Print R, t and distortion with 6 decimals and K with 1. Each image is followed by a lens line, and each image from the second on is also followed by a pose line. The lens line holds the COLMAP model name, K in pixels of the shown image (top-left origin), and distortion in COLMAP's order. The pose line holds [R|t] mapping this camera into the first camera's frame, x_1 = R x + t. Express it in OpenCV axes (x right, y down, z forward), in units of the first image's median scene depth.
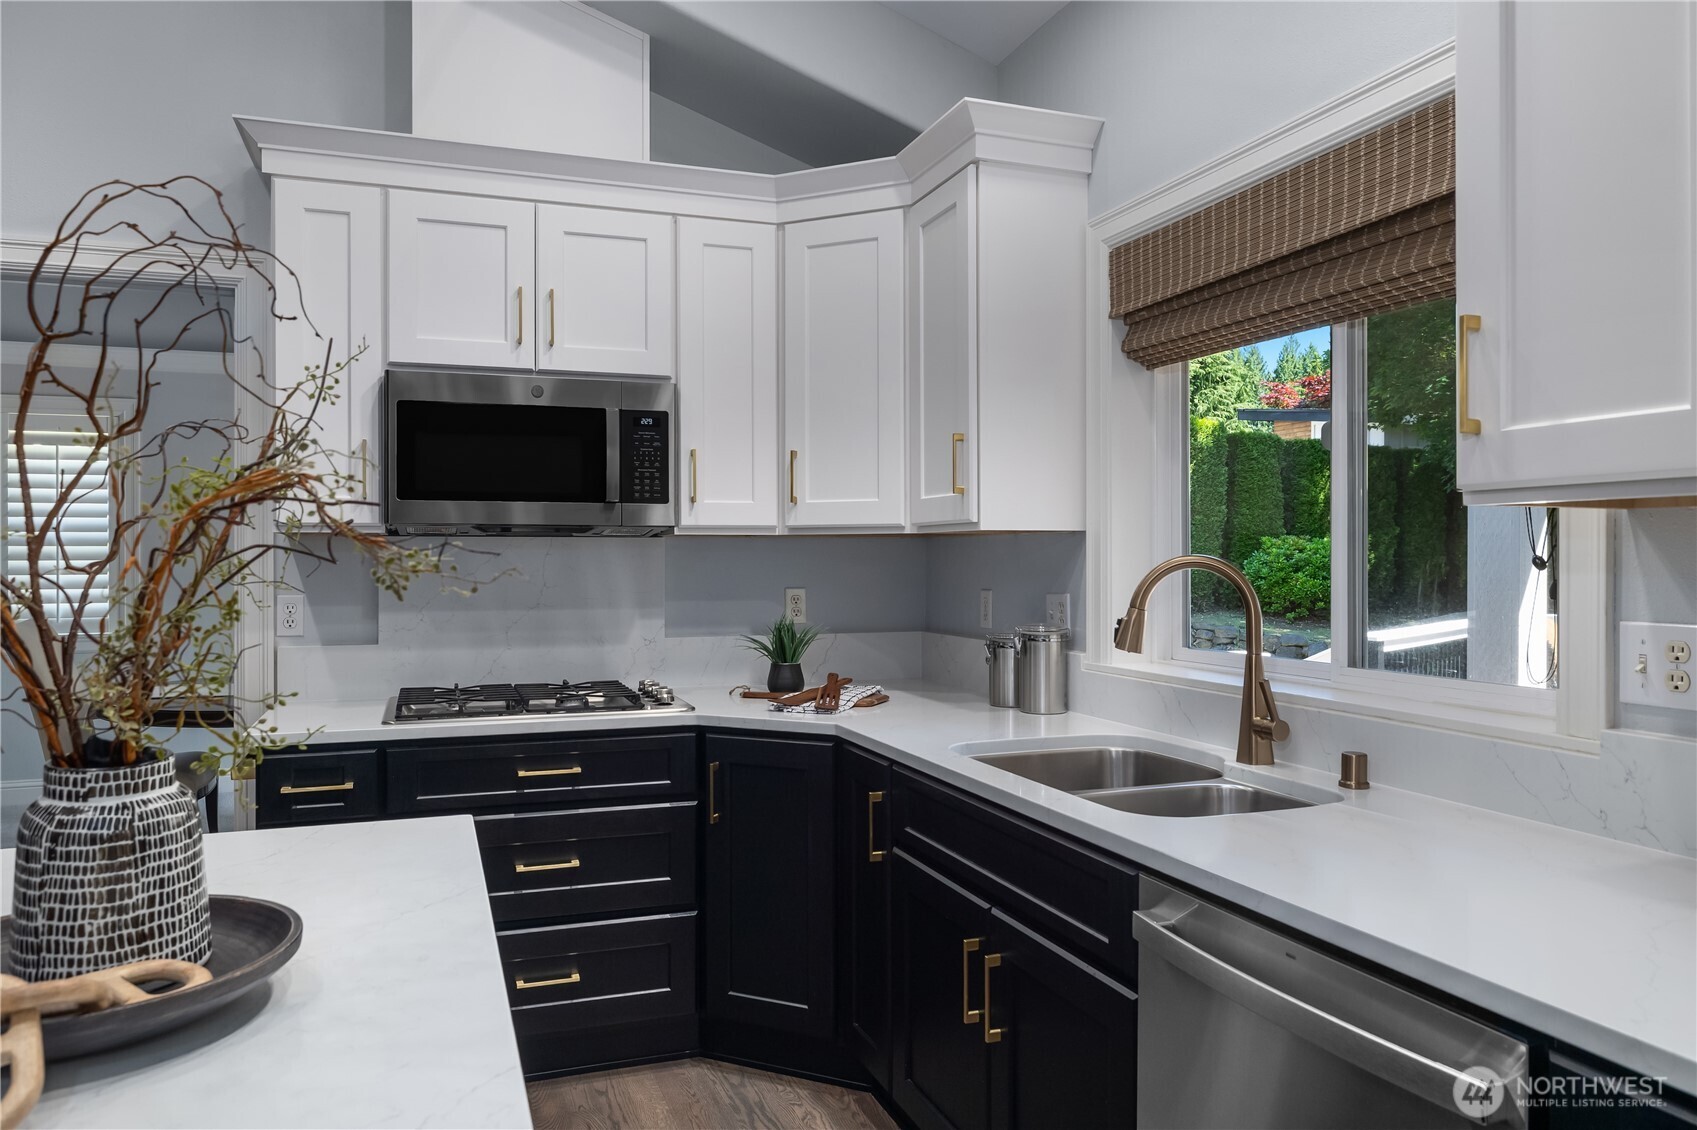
lens RADIAL K [[1158.6, 0, 846.1], [0, 1158.6, 563.9], [0, 0, 1]] dist [0.008208, -0.000867]
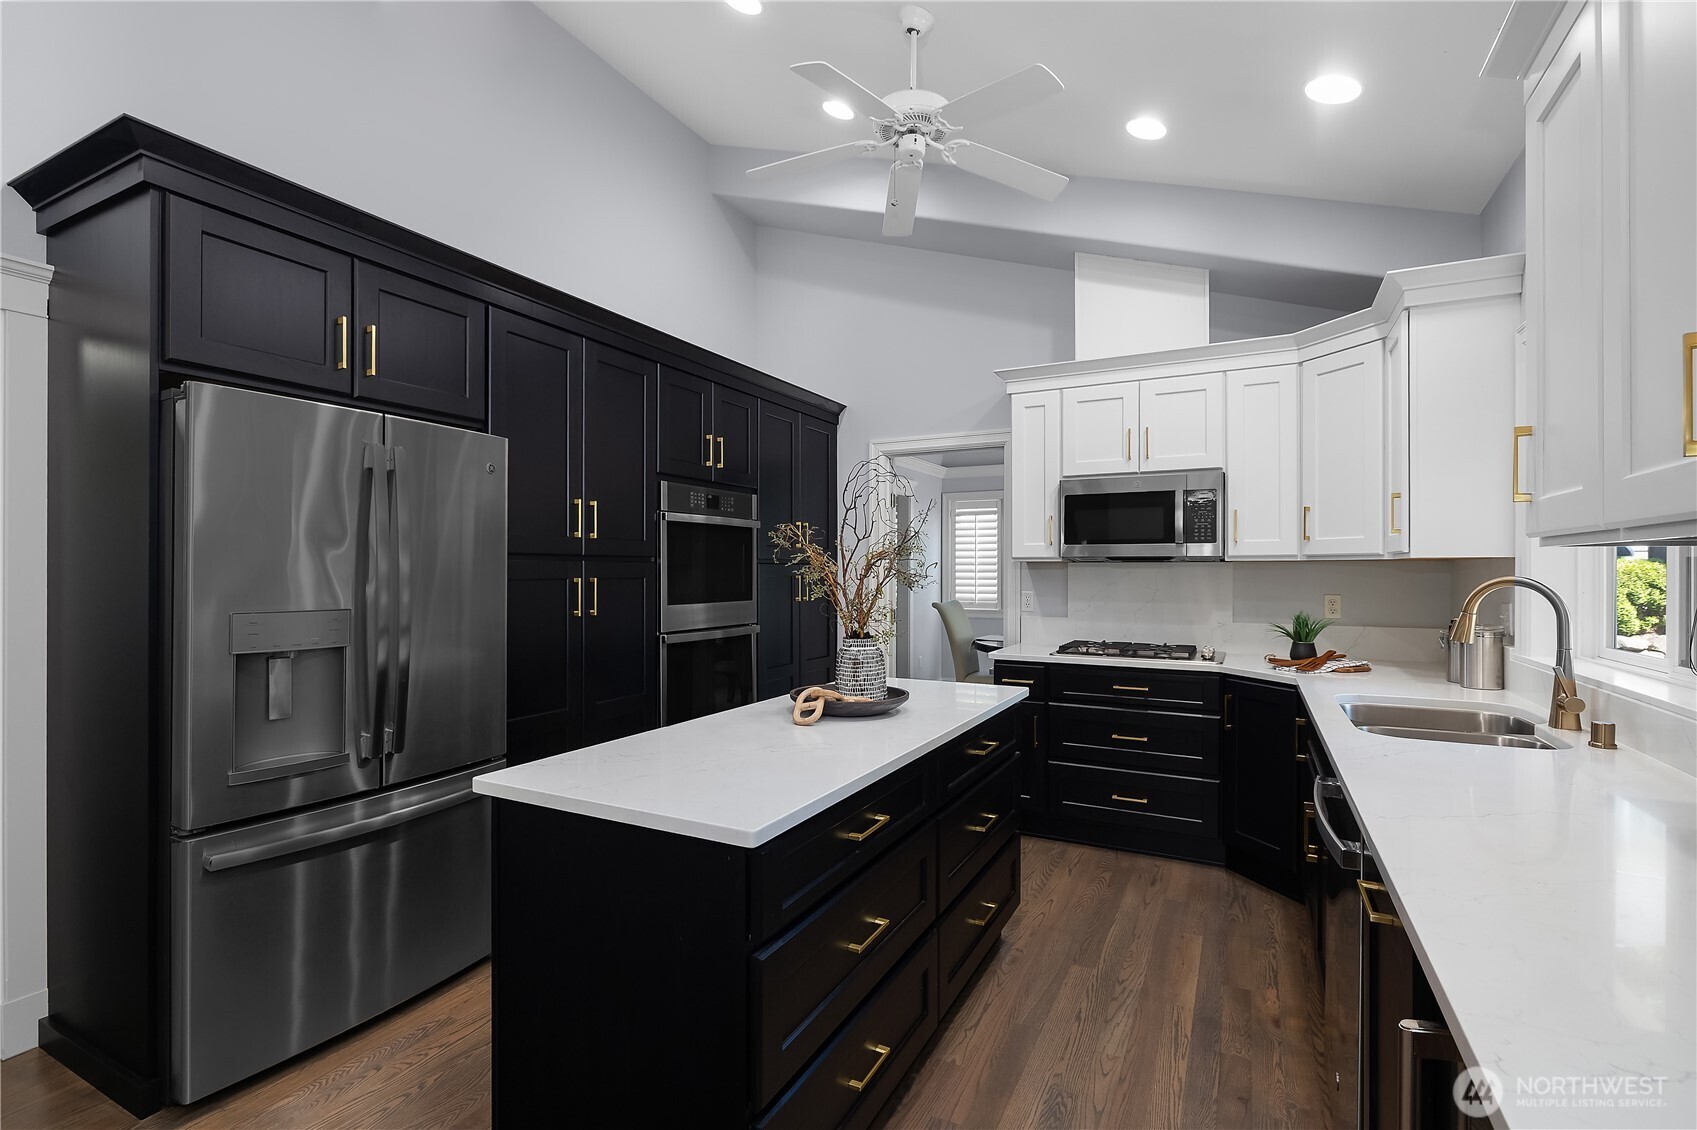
lens RADIAL K [[778.1, 0, 844.5], [0, 778.1, 566.5], [0, 0, 1]] dist [-0.000724, -0.000088]
pose [[0.681204, -0.000808, -0.732093, 0.314571], [-0.006487, 0.999953, -0.007140, -0.005383], [0.732065, 0.009613, 0.681167, -0.180759]]
